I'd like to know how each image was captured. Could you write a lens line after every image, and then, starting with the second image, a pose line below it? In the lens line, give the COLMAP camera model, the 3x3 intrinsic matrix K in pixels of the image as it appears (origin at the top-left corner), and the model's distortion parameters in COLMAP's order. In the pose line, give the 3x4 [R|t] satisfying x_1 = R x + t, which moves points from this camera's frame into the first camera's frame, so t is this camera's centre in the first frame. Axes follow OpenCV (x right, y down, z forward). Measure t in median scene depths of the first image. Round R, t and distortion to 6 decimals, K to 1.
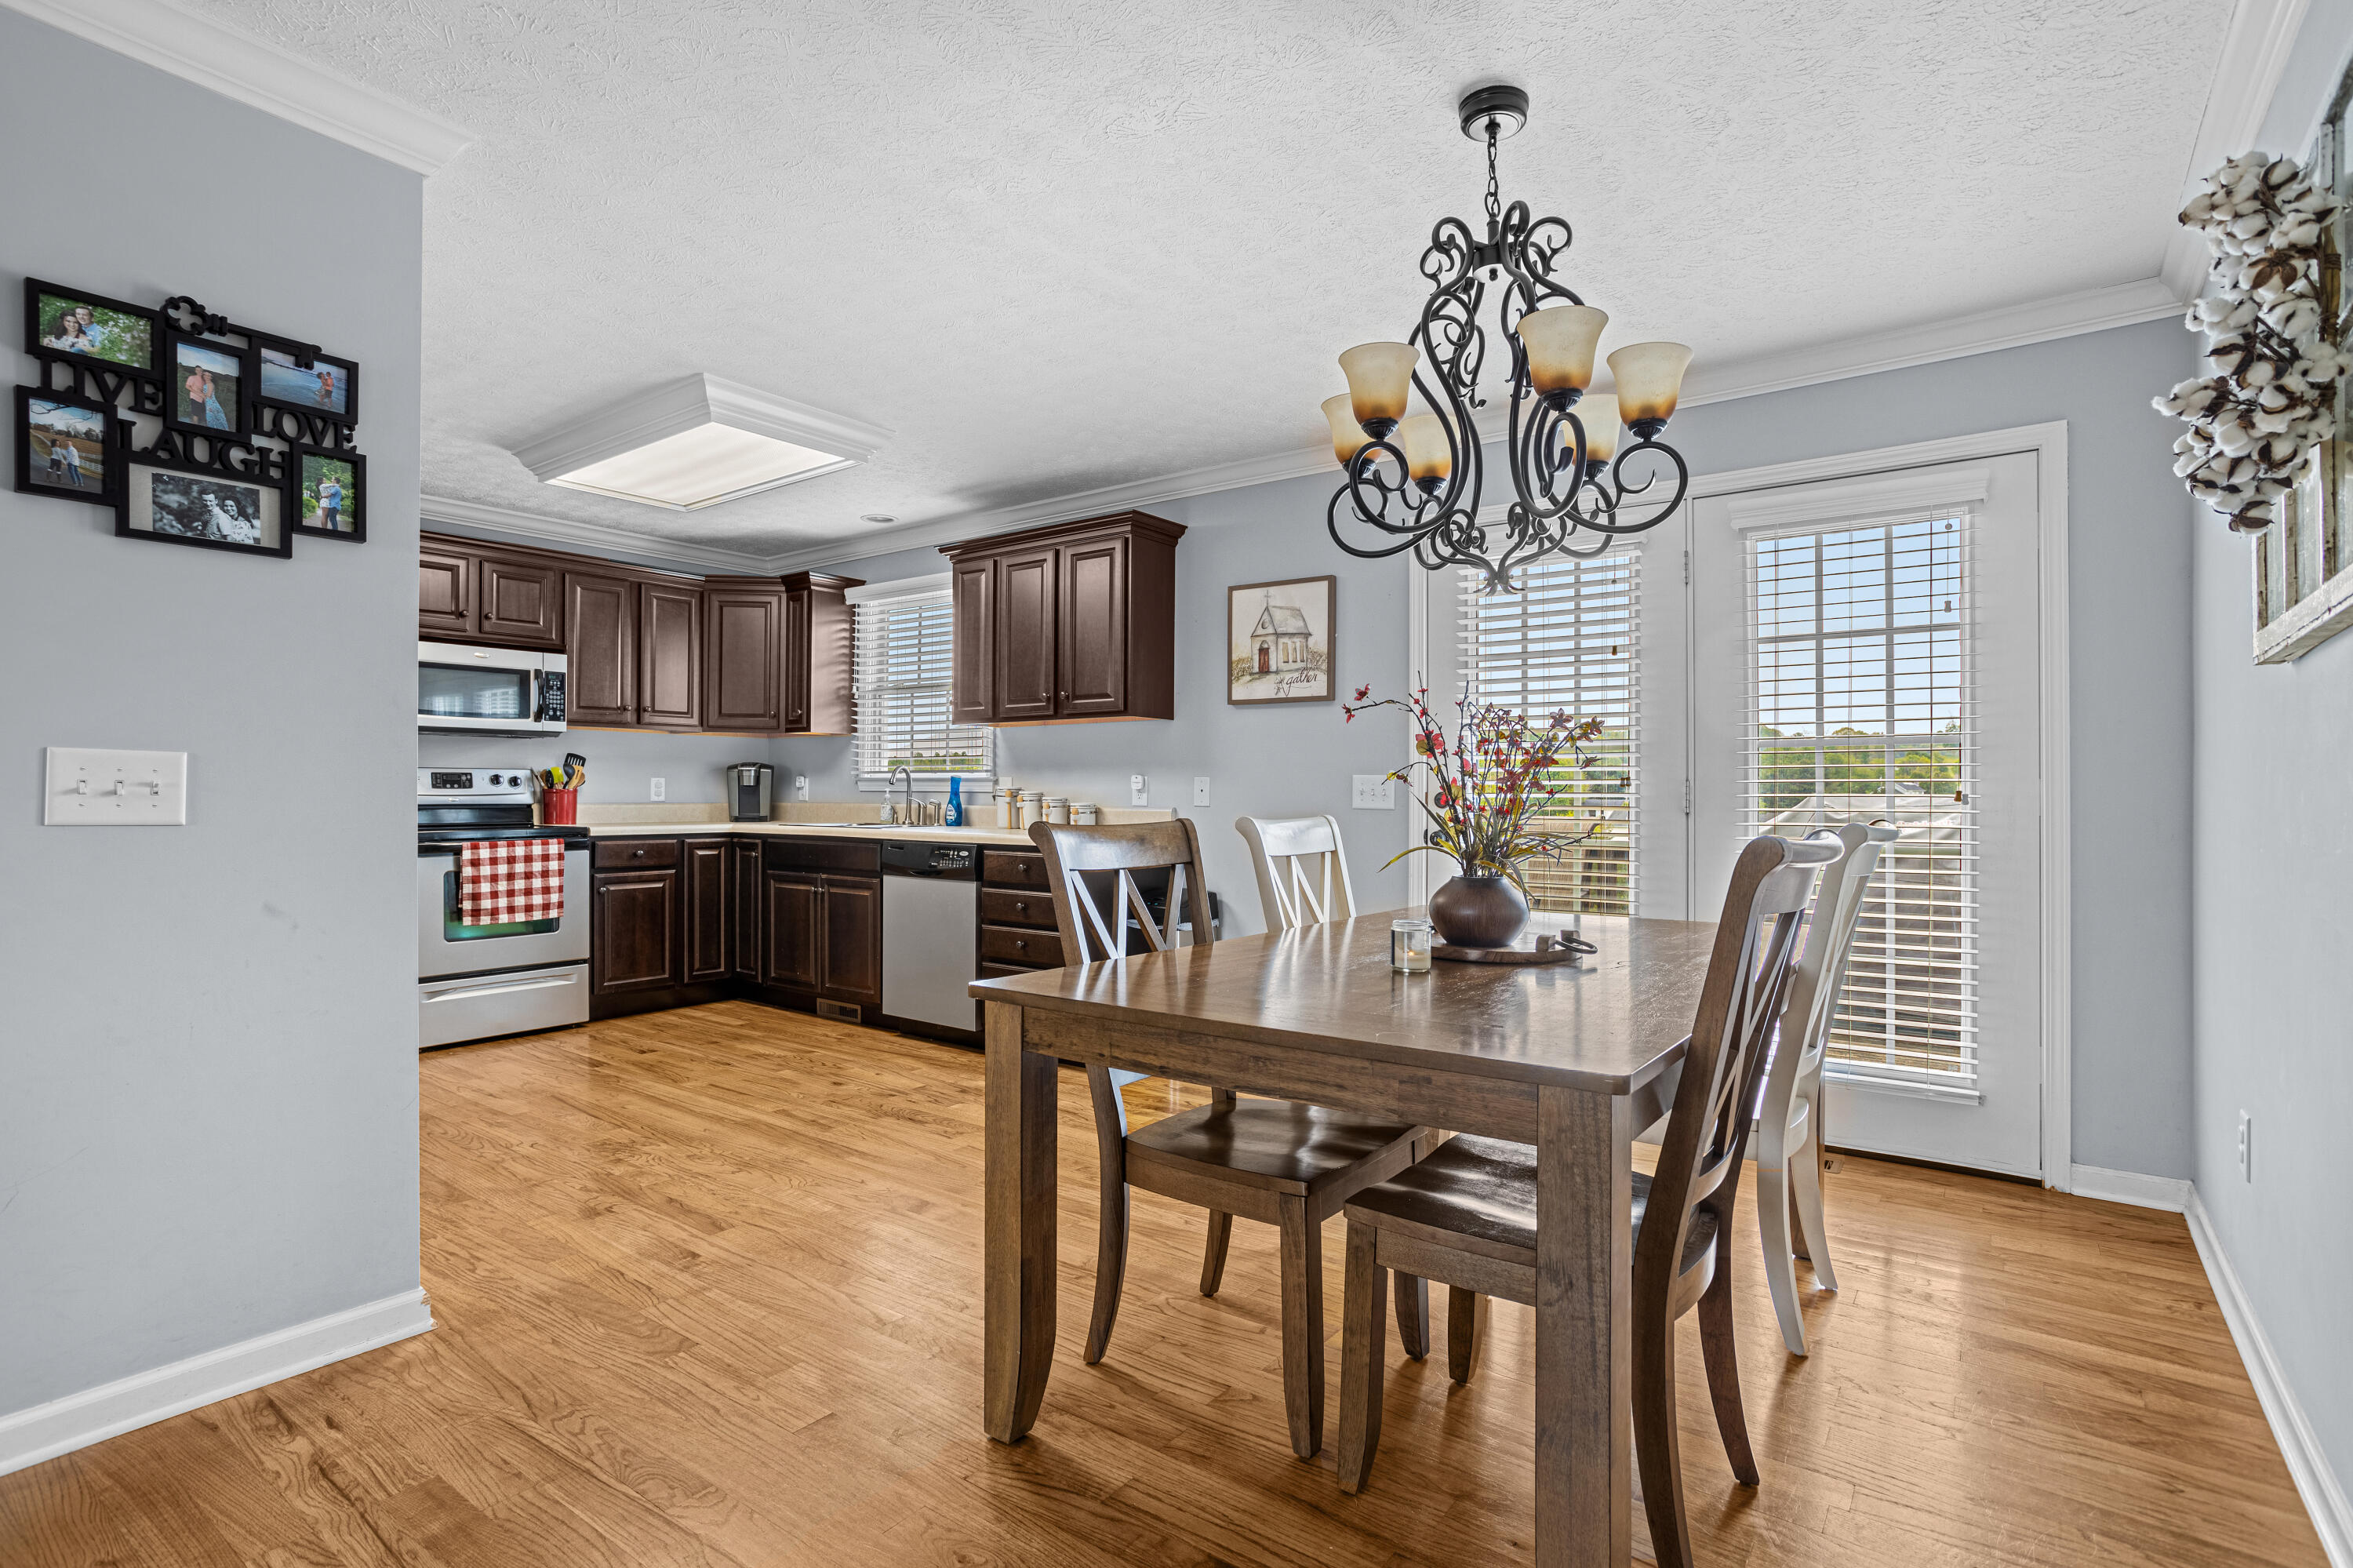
lens RADIAL K [[1166.6, 0, 1153.2], [0, 1166.6, 793.3], [0, 0, 1]] dist [-0.045101, 0.027456]
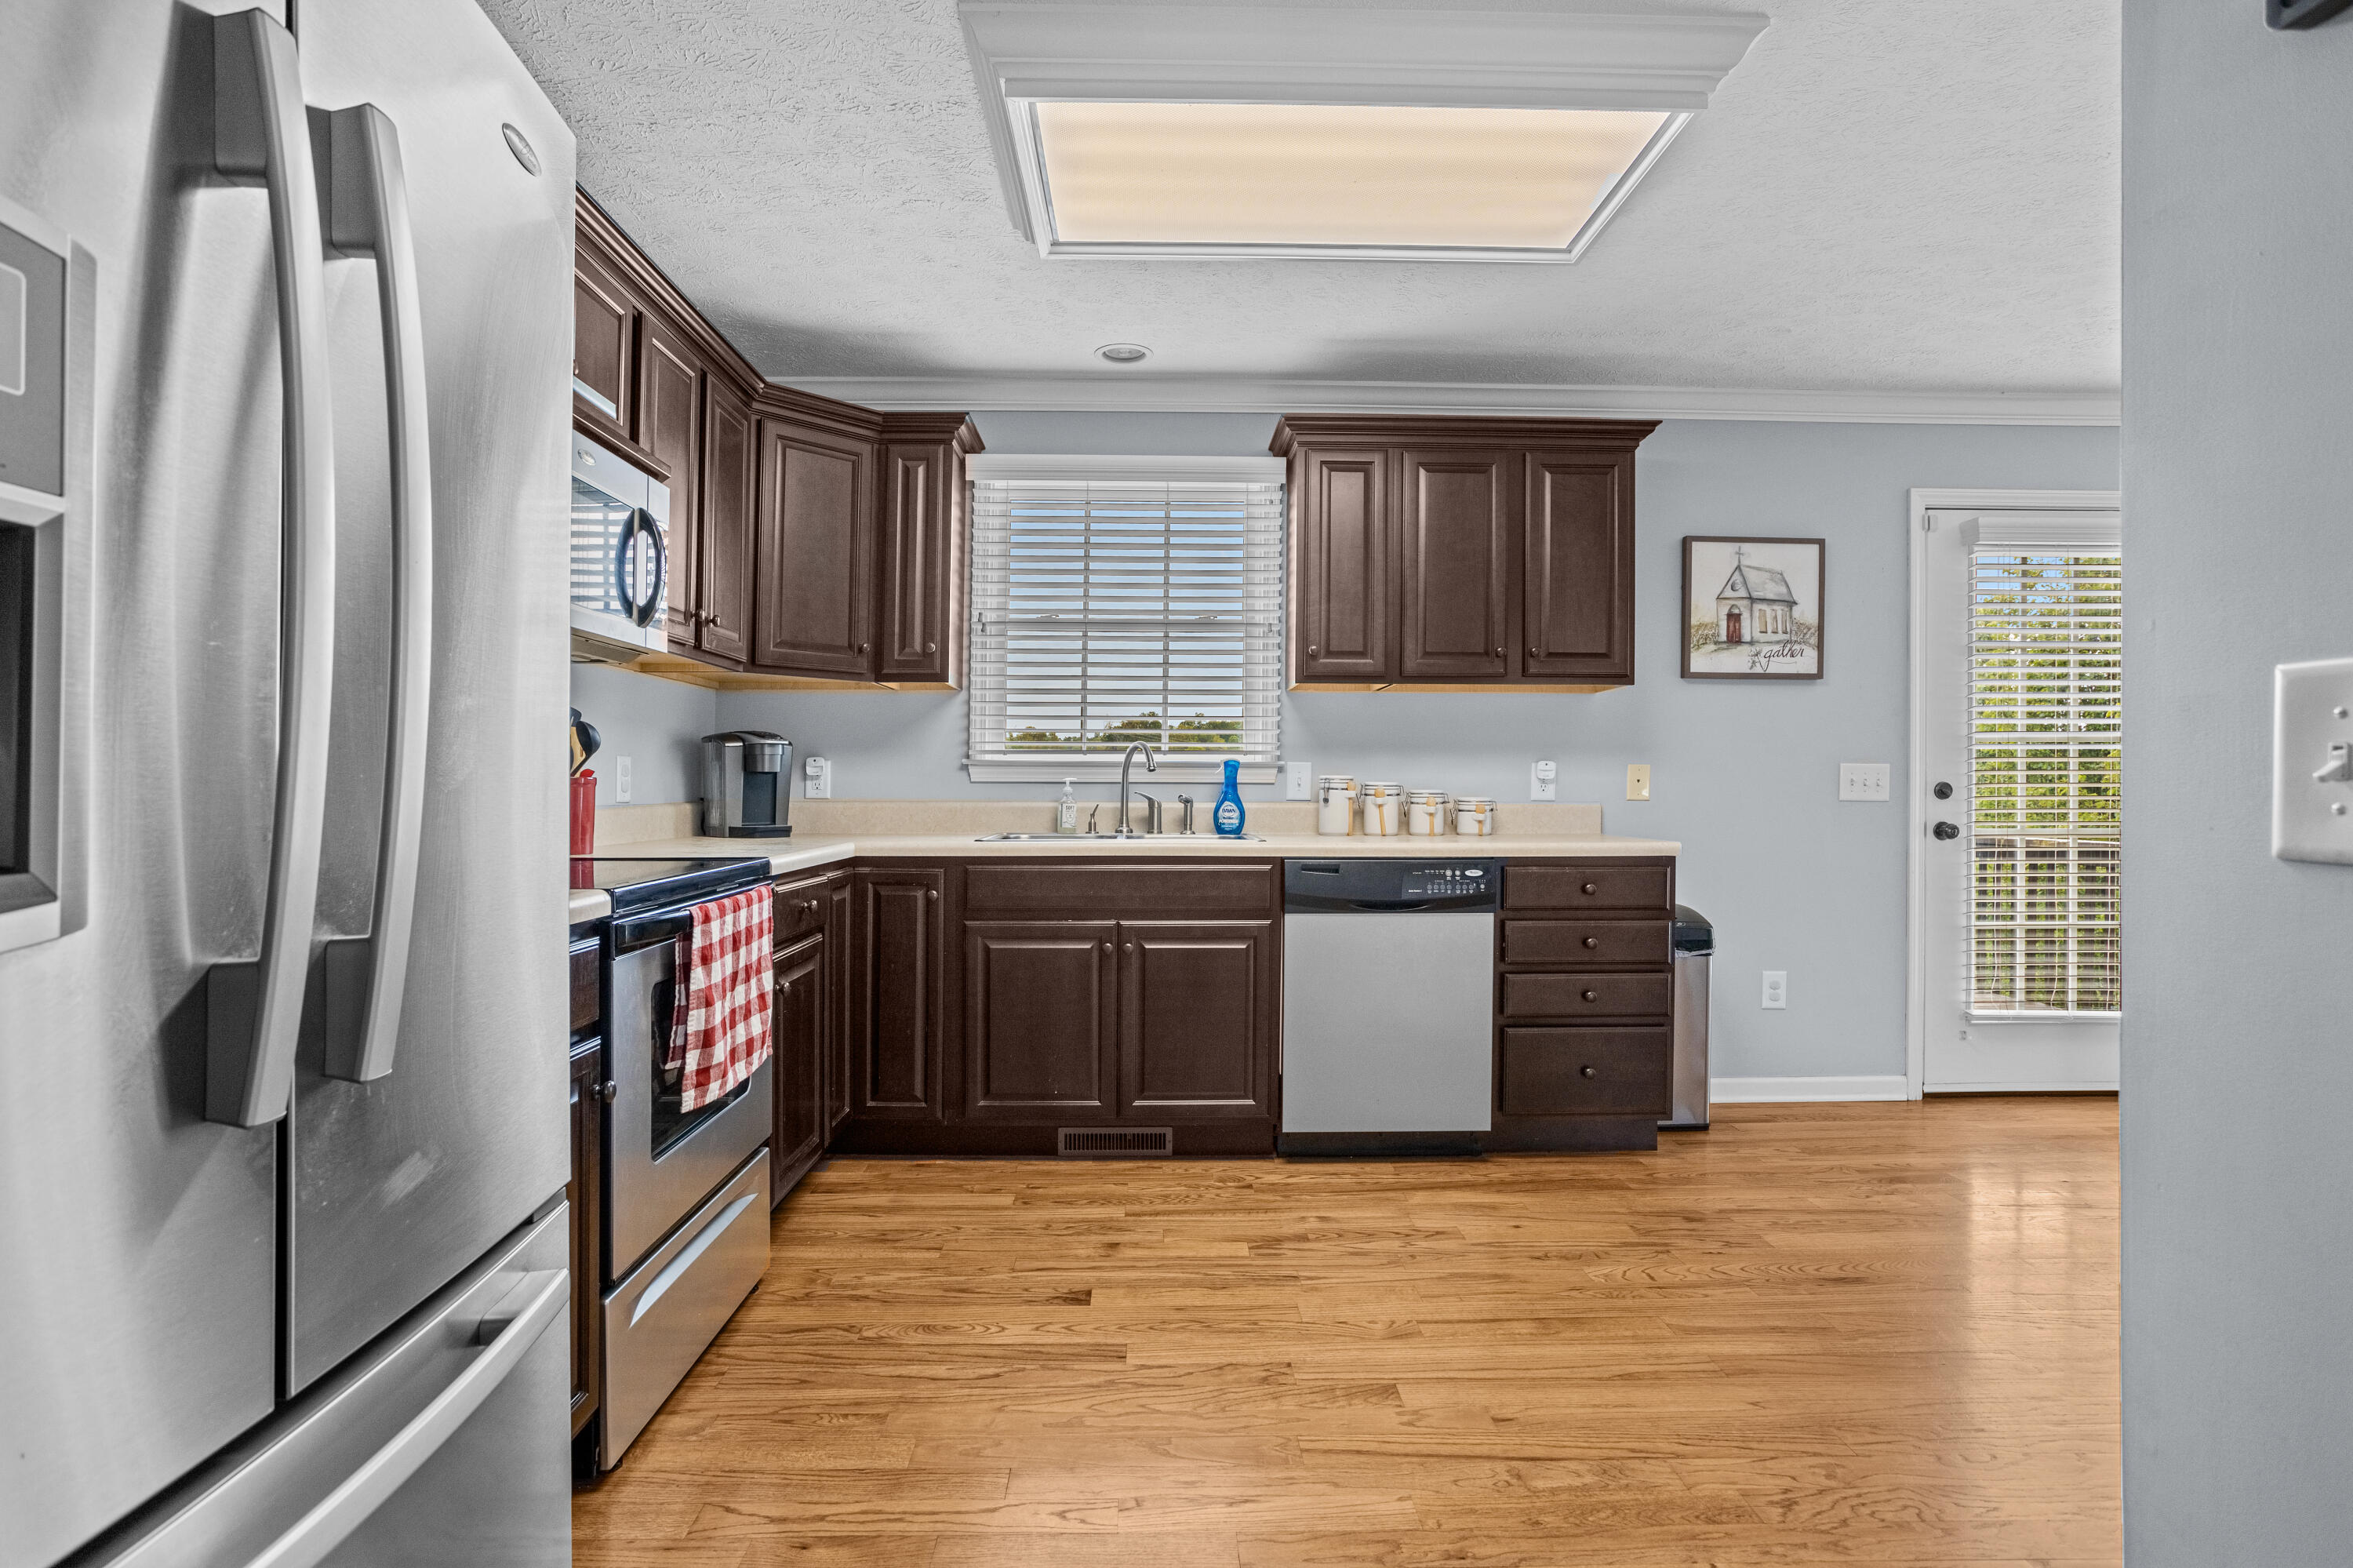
lens RADIAL K [[1177.6, 0, 1178.2], [0, 1177.6, 768.6], [0, 0, 1]] dist [-0.019664, 0.000430]
pose [[0.773915, 0.005751, 0.633264, -0.685519], [0.000551, 0.999952, -0.009755, -0.002966], [-0.633290, 0.007899, 0.773875, 0.536805]]
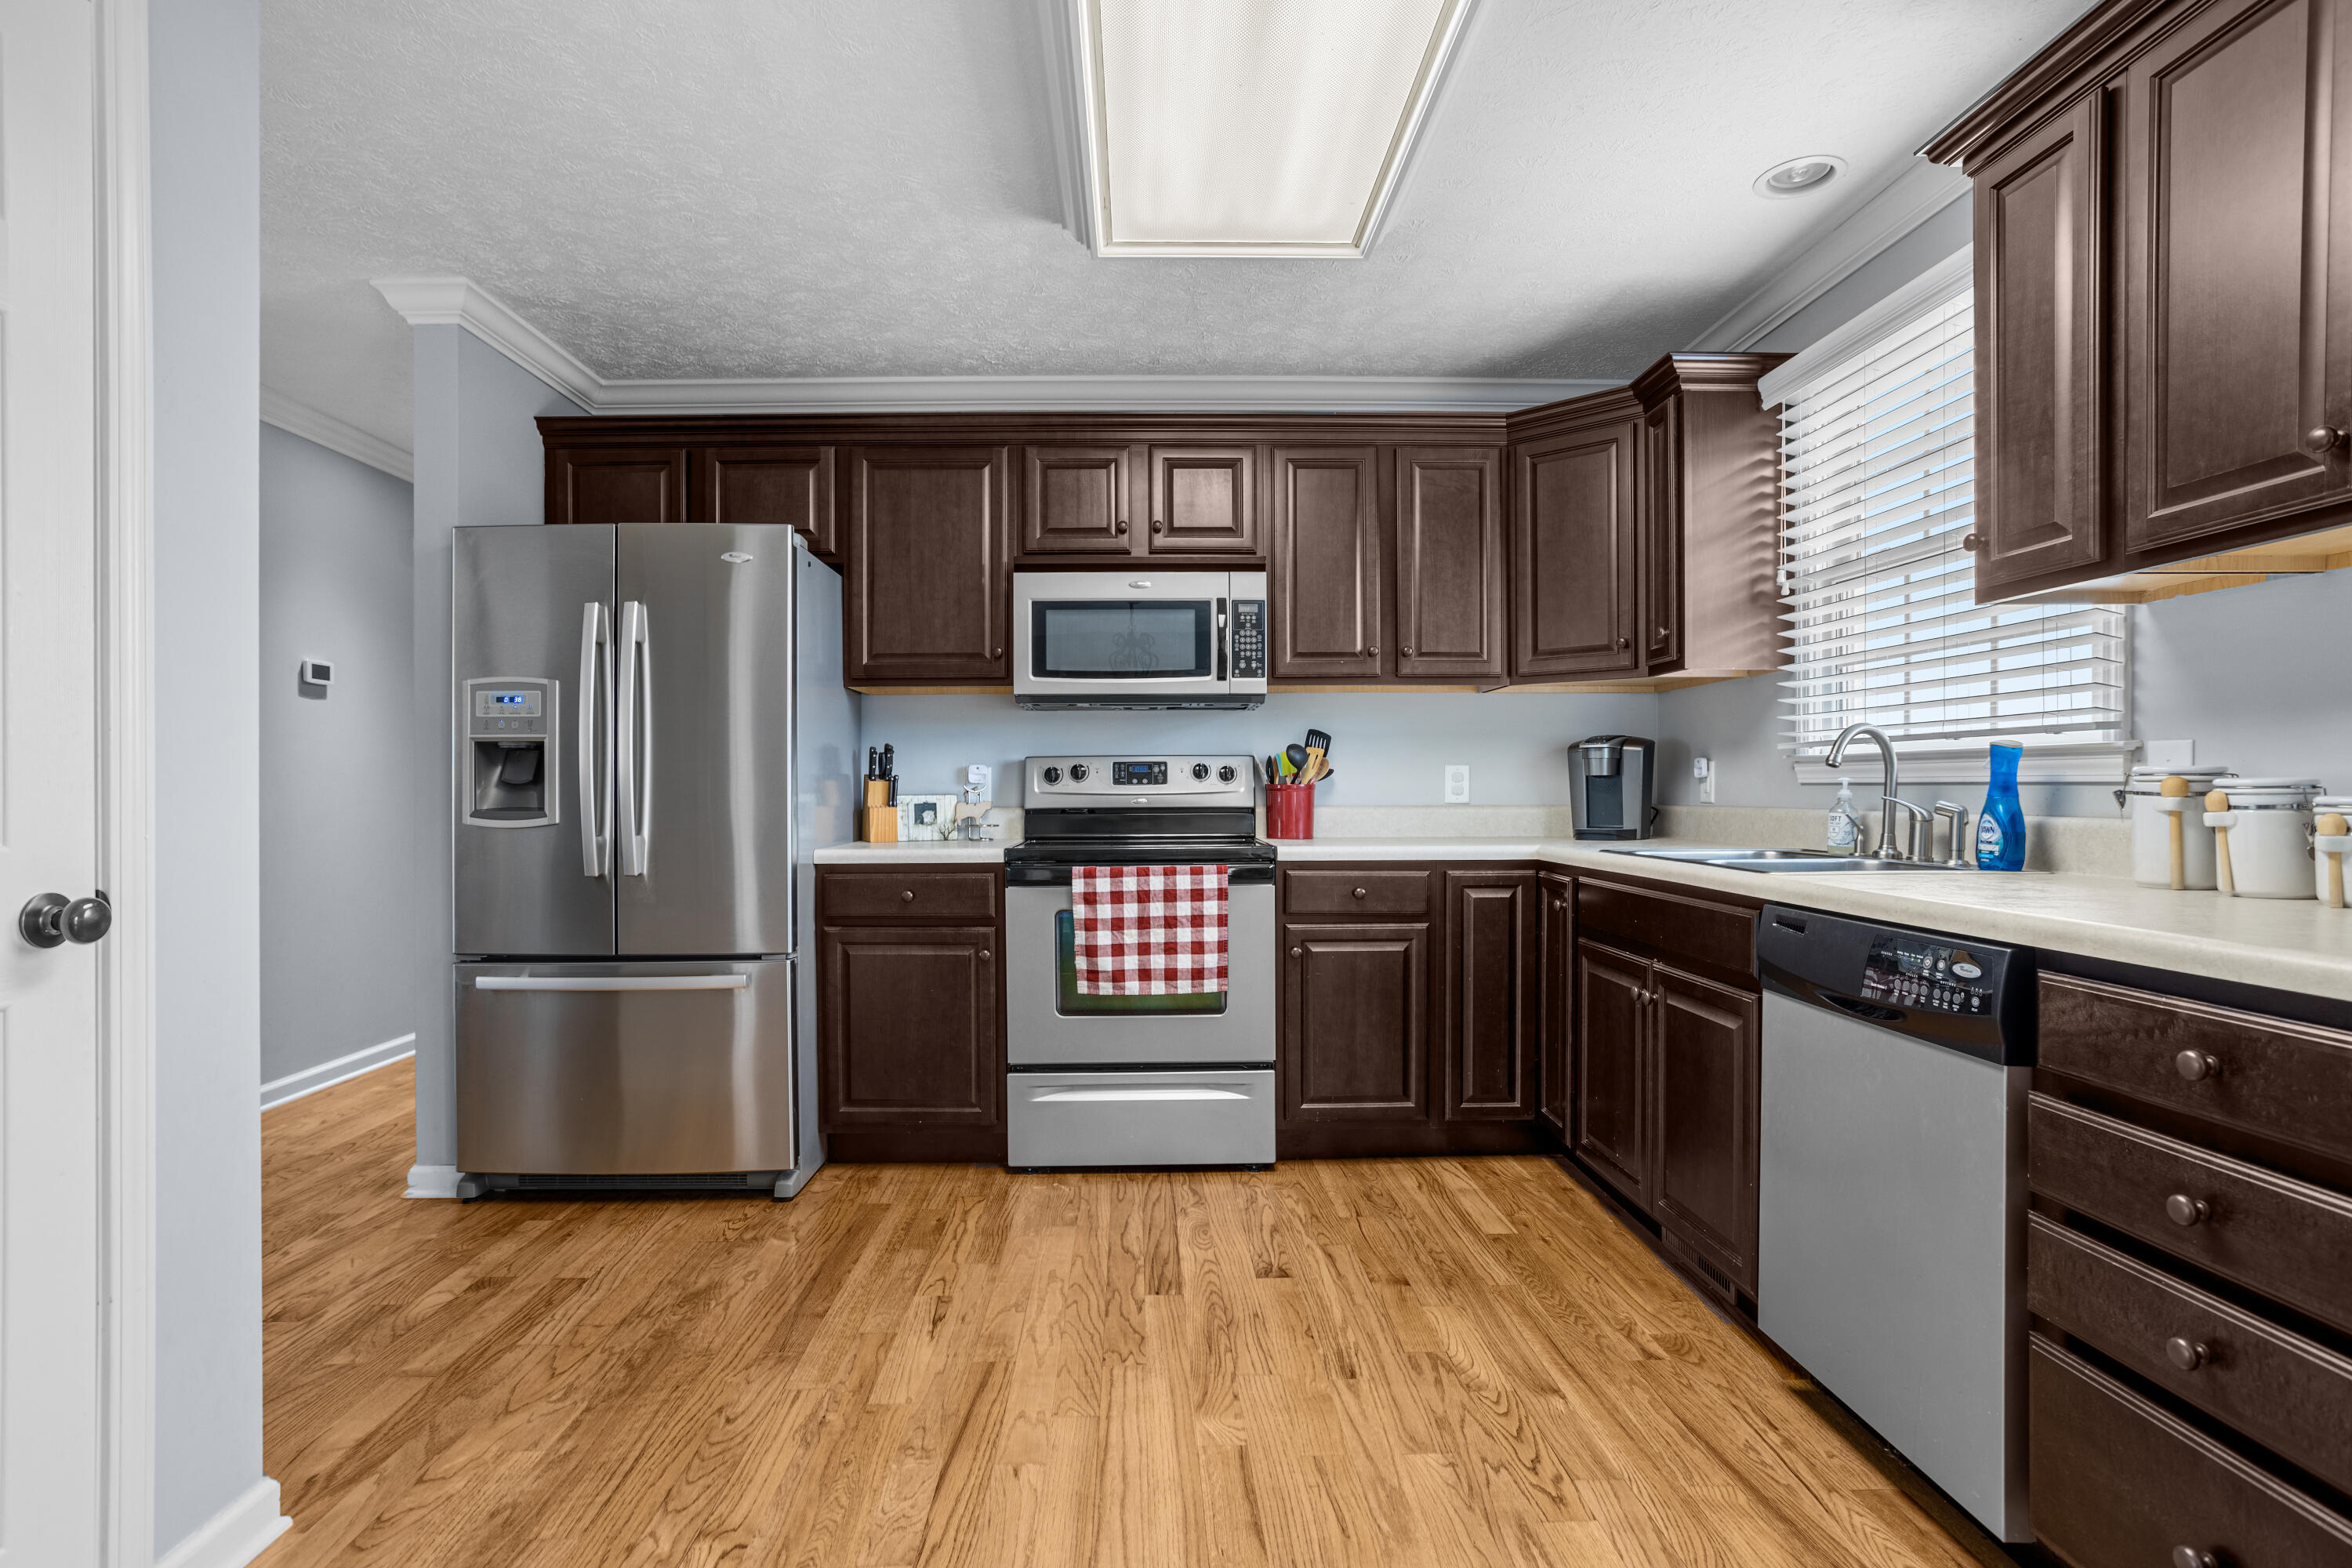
lens RADIAL K [[1166.0, 0, 1152.7], [0, 1166.0, 793.3], [0, 0, 1]] dist [-0.045101, 0.027456]
pose [[0.626614, -0.003007, -0.779324, -0.052585], [0.004045, 0.999992, -0.000607, 0.001504], [0.779319, -0.002772, 0.626621, 0.582452]]
